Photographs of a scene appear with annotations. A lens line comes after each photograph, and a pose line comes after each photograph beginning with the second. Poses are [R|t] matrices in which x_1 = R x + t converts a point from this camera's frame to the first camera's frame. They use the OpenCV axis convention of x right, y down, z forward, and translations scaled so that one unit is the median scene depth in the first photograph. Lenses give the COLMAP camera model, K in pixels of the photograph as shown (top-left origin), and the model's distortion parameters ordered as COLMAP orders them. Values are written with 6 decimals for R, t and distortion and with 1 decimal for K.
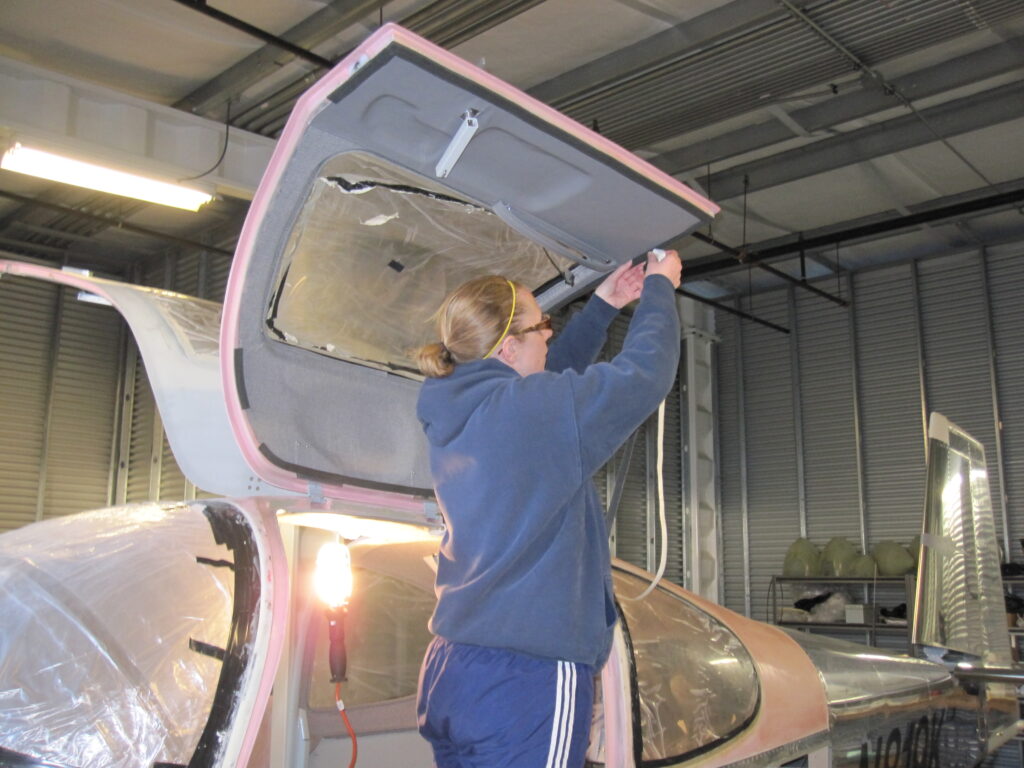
lens RADIAL K [[1008.7, 0, 512.0], [0, 1008.7, 384.0], [0, 0, 1]] dist [-0.051493, 0.003456]
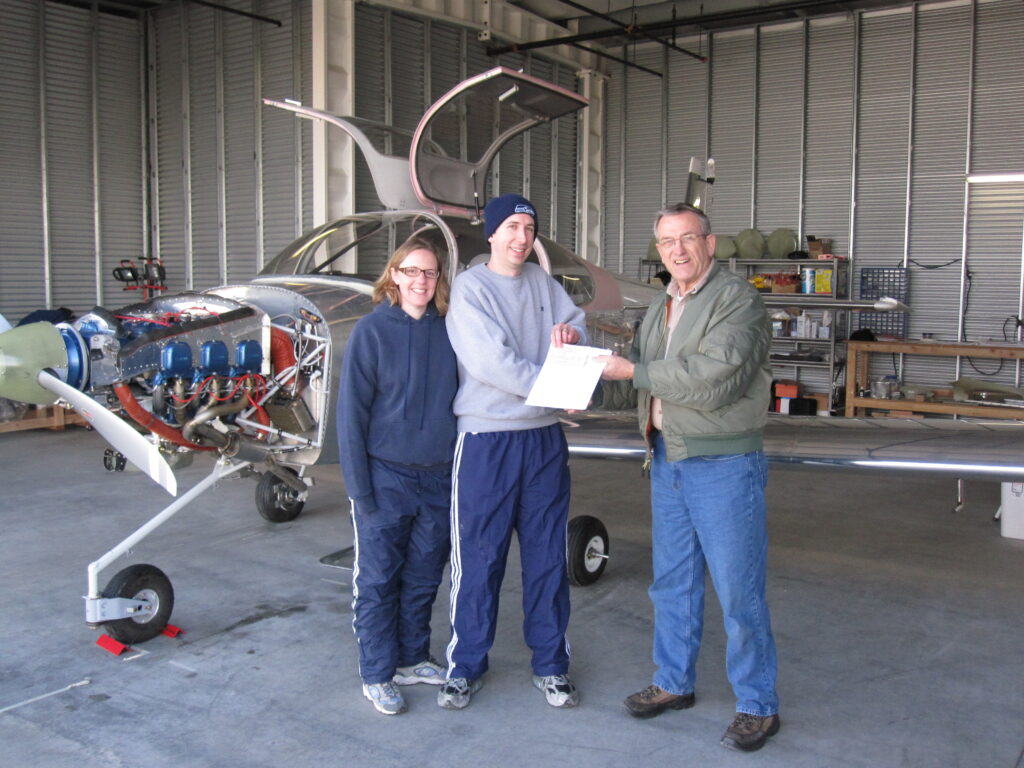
lens RADIAL K [[1008.7, 0, 512.0], [0, 1008.7, 384.0], [0, 0, 1]] dist [-0.051493, 0.003456]
pose [[0.993551, -0.012136, 0.112739, -0.071349], [-0.022342, 0.953810, 0.299577, -0.055914], [-0.111167, -0.300164, 0.947388, -0.340899]]
